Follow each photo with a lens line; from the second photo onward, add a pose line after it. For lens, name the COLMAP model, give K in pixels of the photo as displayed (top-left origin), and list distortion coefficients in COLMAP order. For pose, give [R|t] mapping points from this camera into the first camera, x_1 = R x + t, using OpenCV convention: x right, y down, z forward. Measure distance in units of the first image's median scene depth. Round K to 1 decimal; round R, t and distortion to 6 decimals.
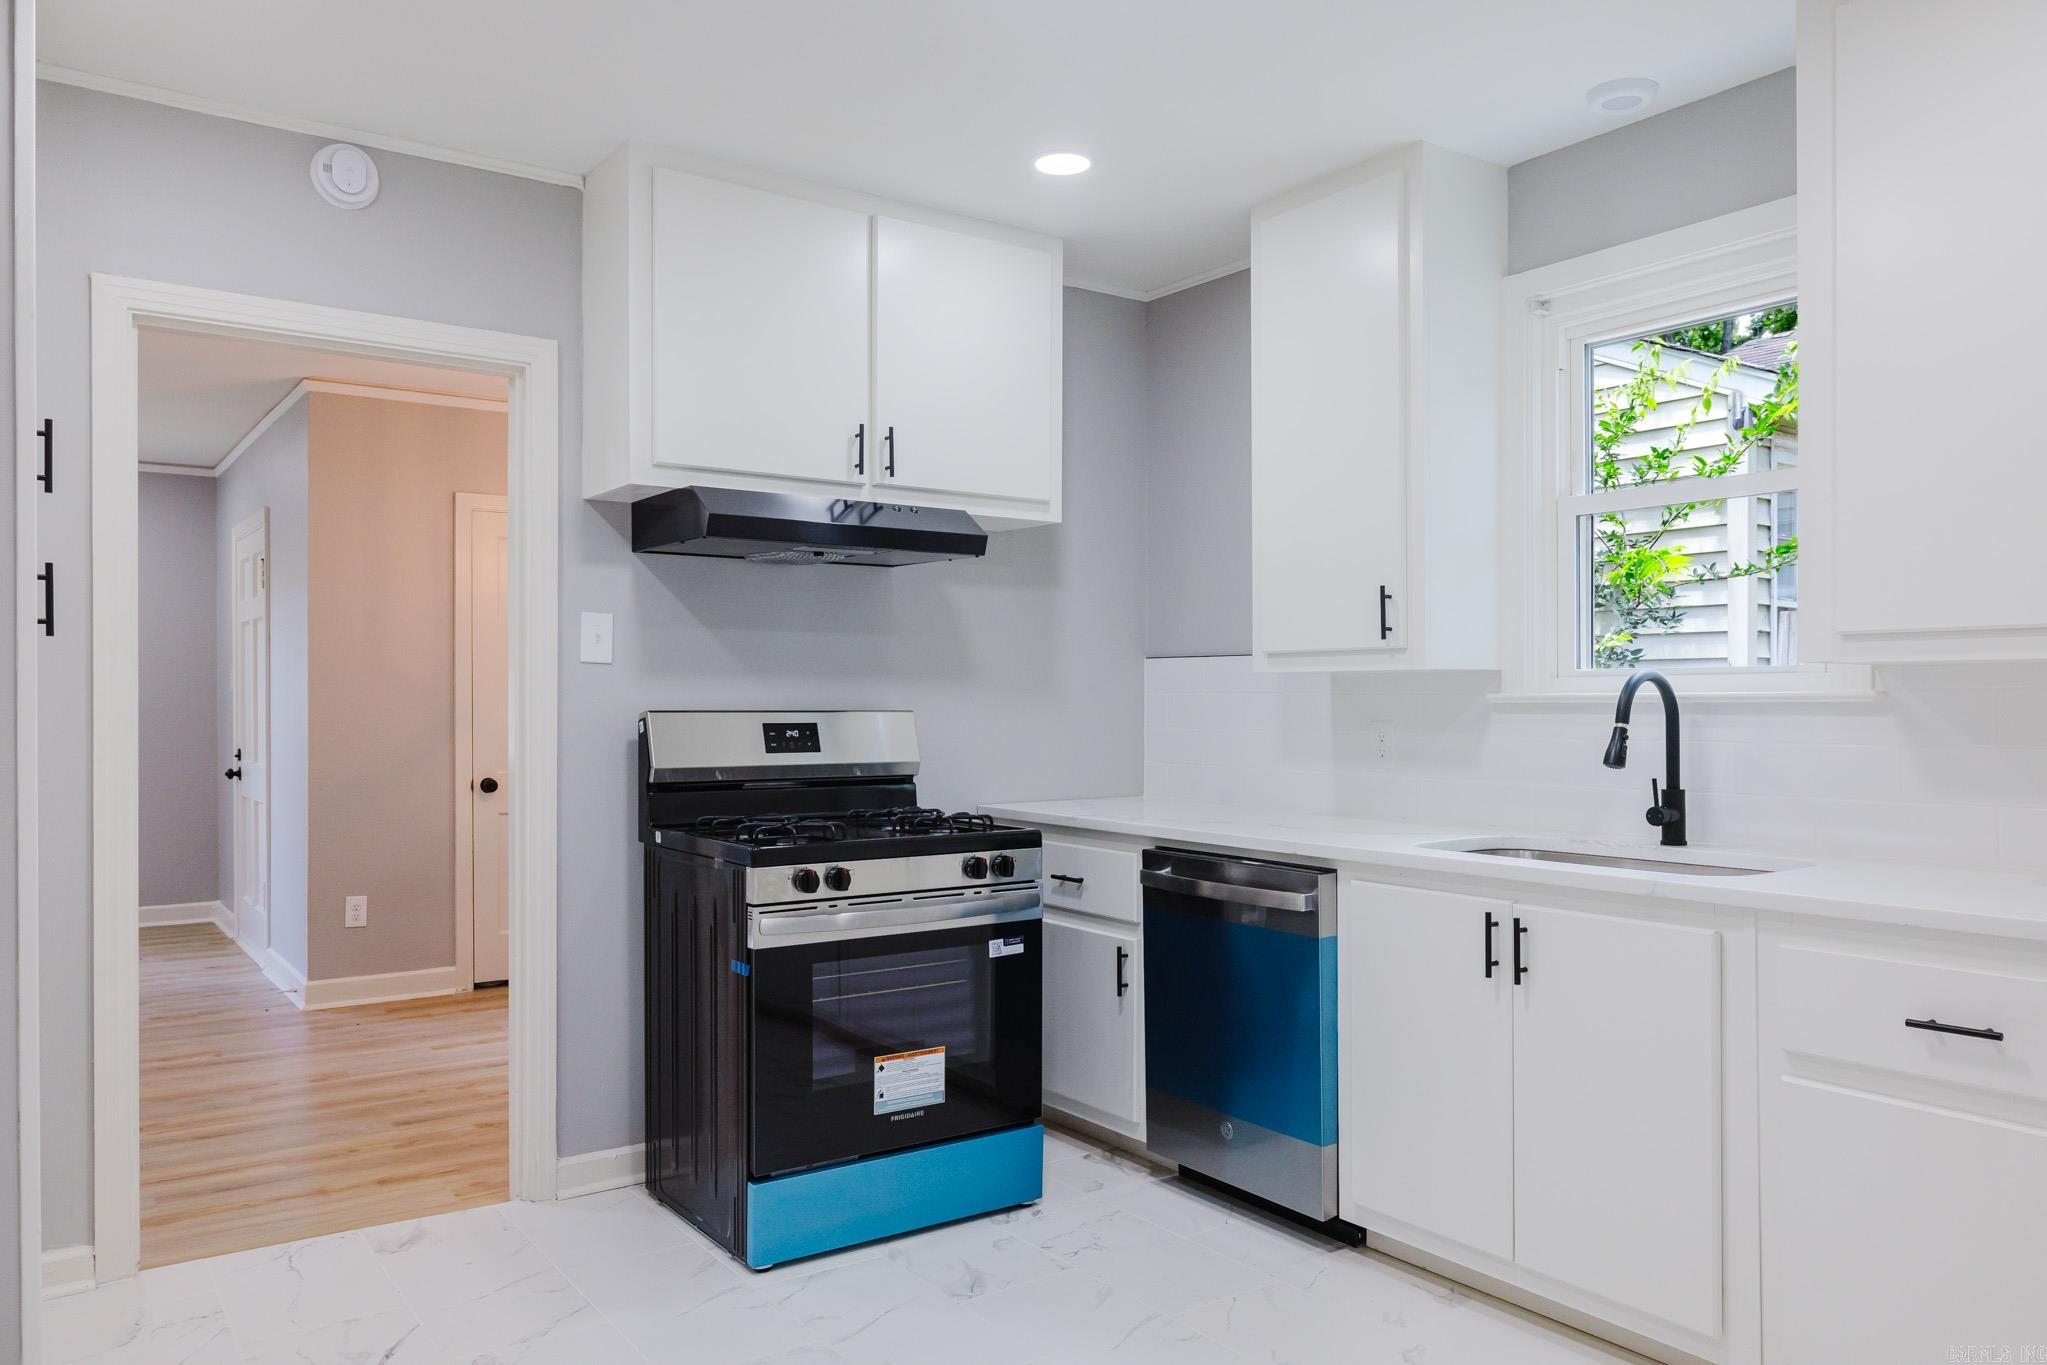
lens RADIAL K [[1447.4, 0, 1023.6], [0, 1447.4, 709.2], [0, 0, 1]] dist [-0.004641, 0.000826]
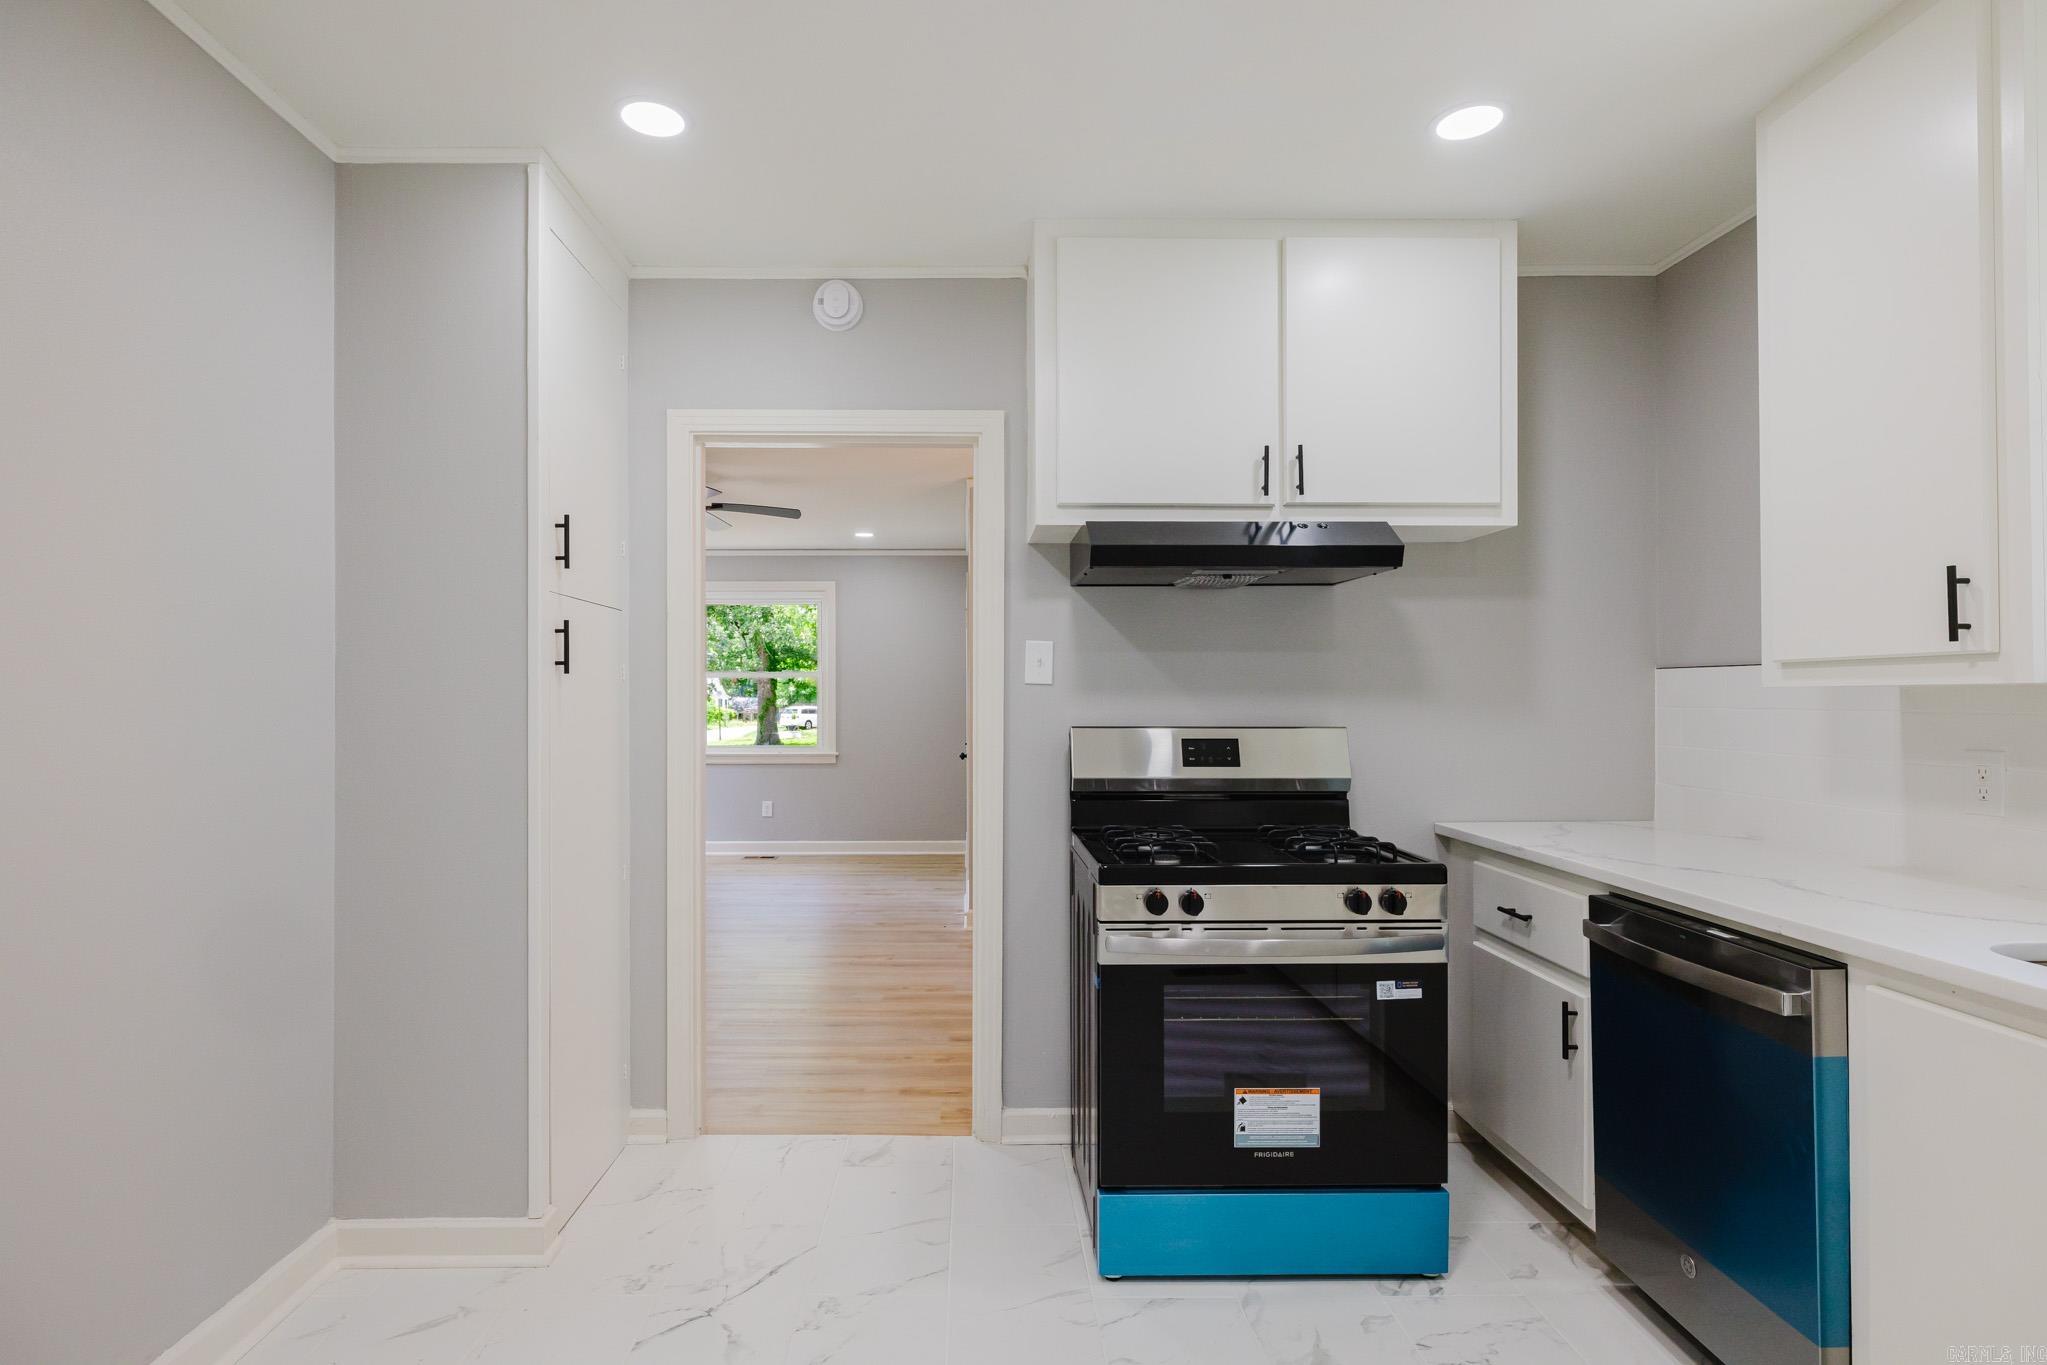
lens RADIAL K [[1037.5, 0, 976.4], [0, 1037.5, 697.0], [0, 0, 1]] dist [-0.005523, 0.001341]
pose [[0.818026, -0.002546, -0.575175, 0.144146], [-0.001979, 0.999972, -0.007242, -0.015972], [0.575178, 0.007062, 0.817998, 0.300813]]
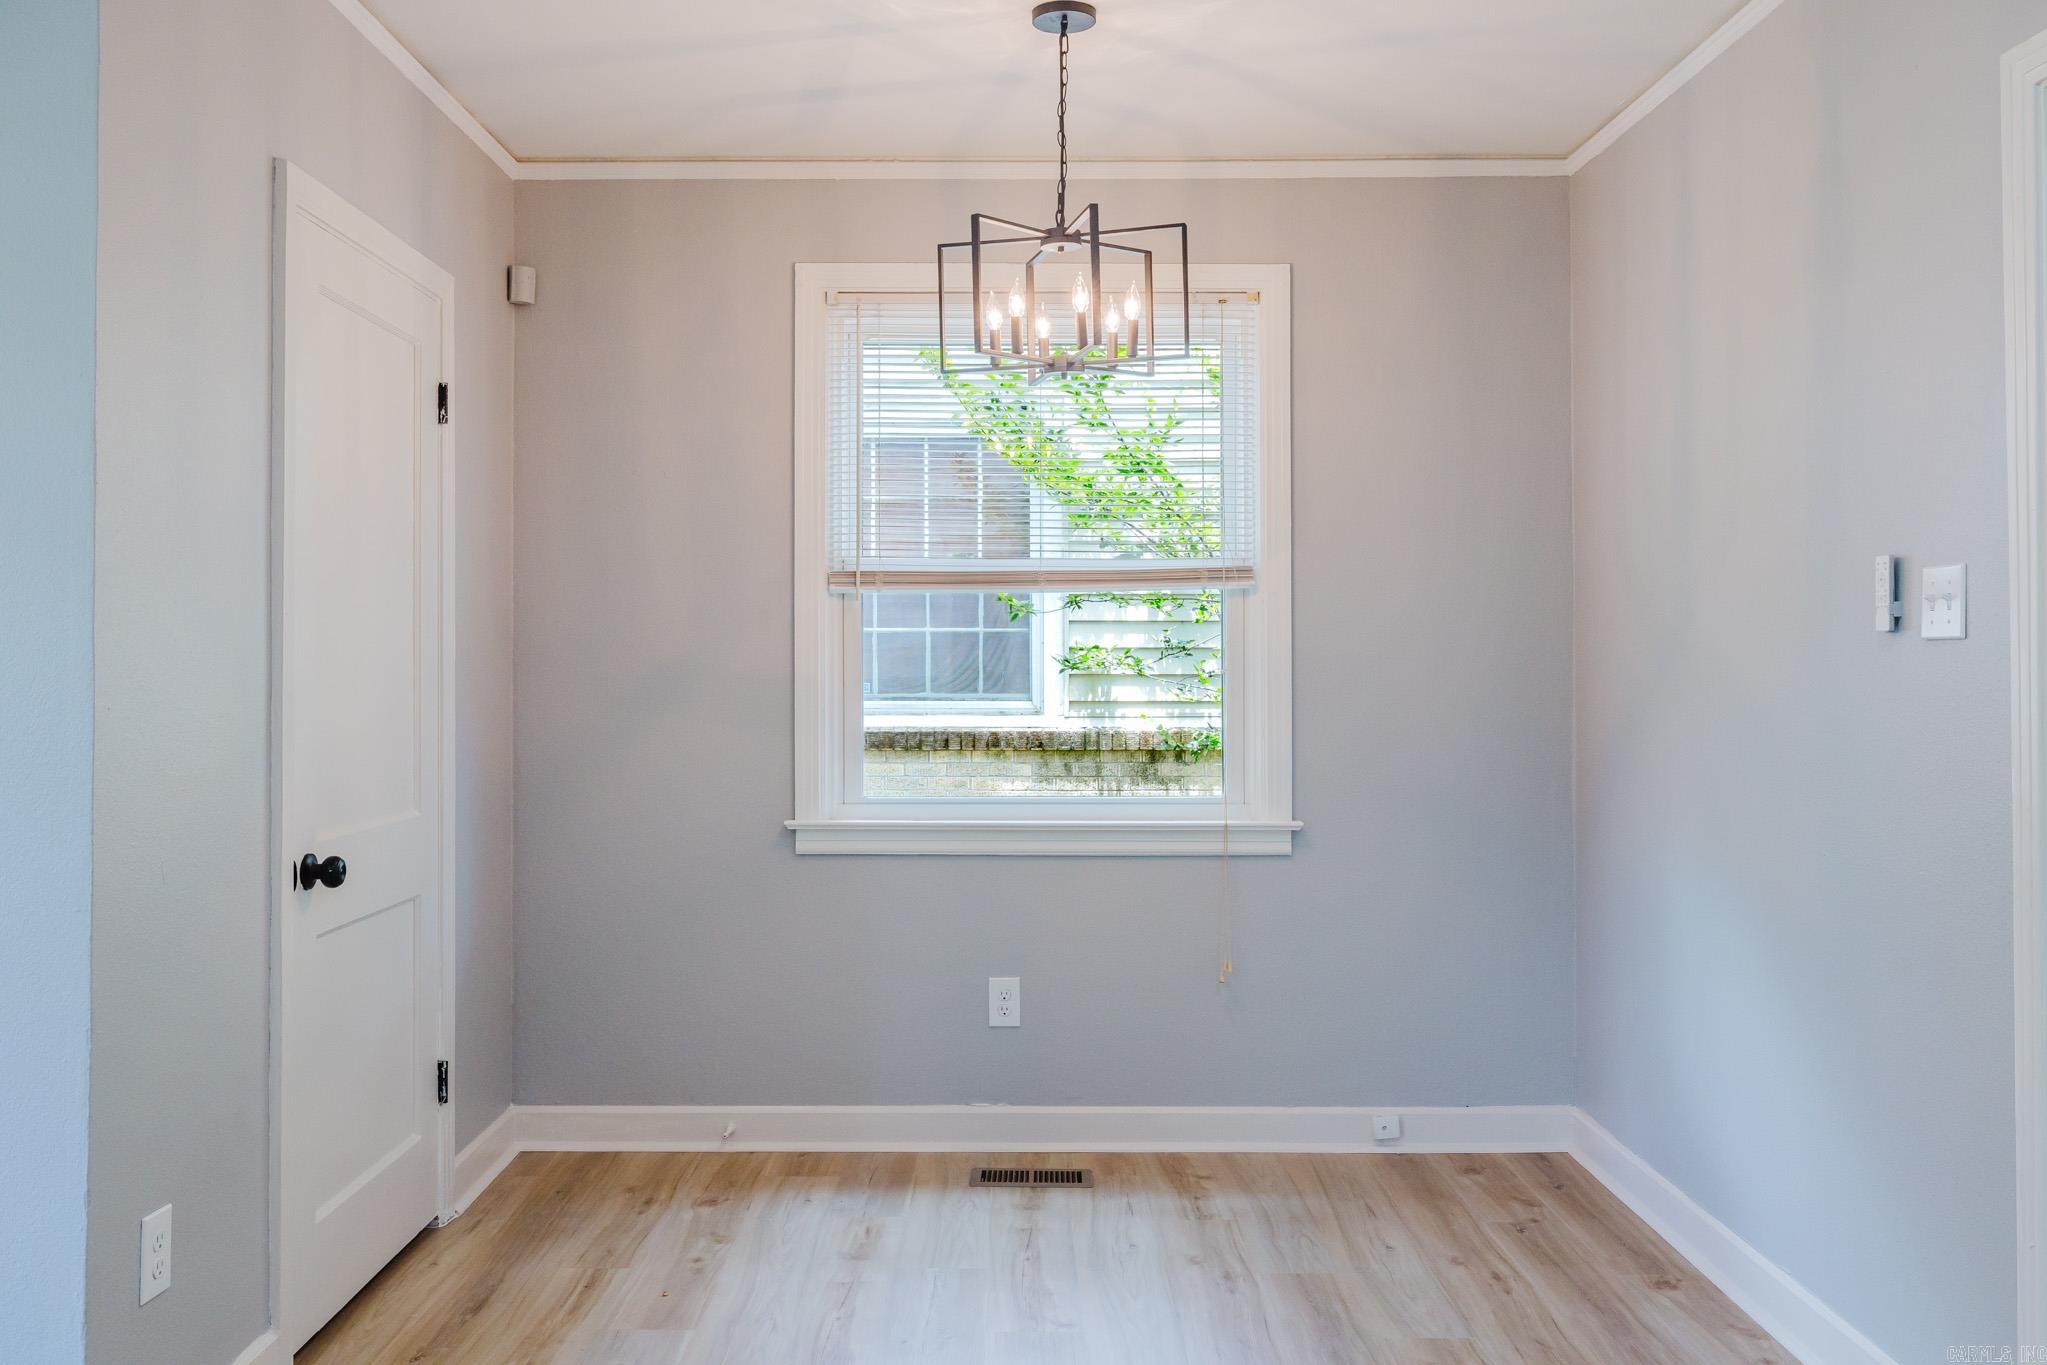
lens RADIAL K [[1698.4, 0, 1006.9], [0, 1698.4, 632.7], [0, 0, 1]] dist [0.000324, 0.008822]
pose [[0.584024, 0.013567, 0.811623, -1.148612], [0.005558, 0.999770, -0.020712, -0.009230], [-0.811718, 0.016607, 0.583814, 0.966405]]
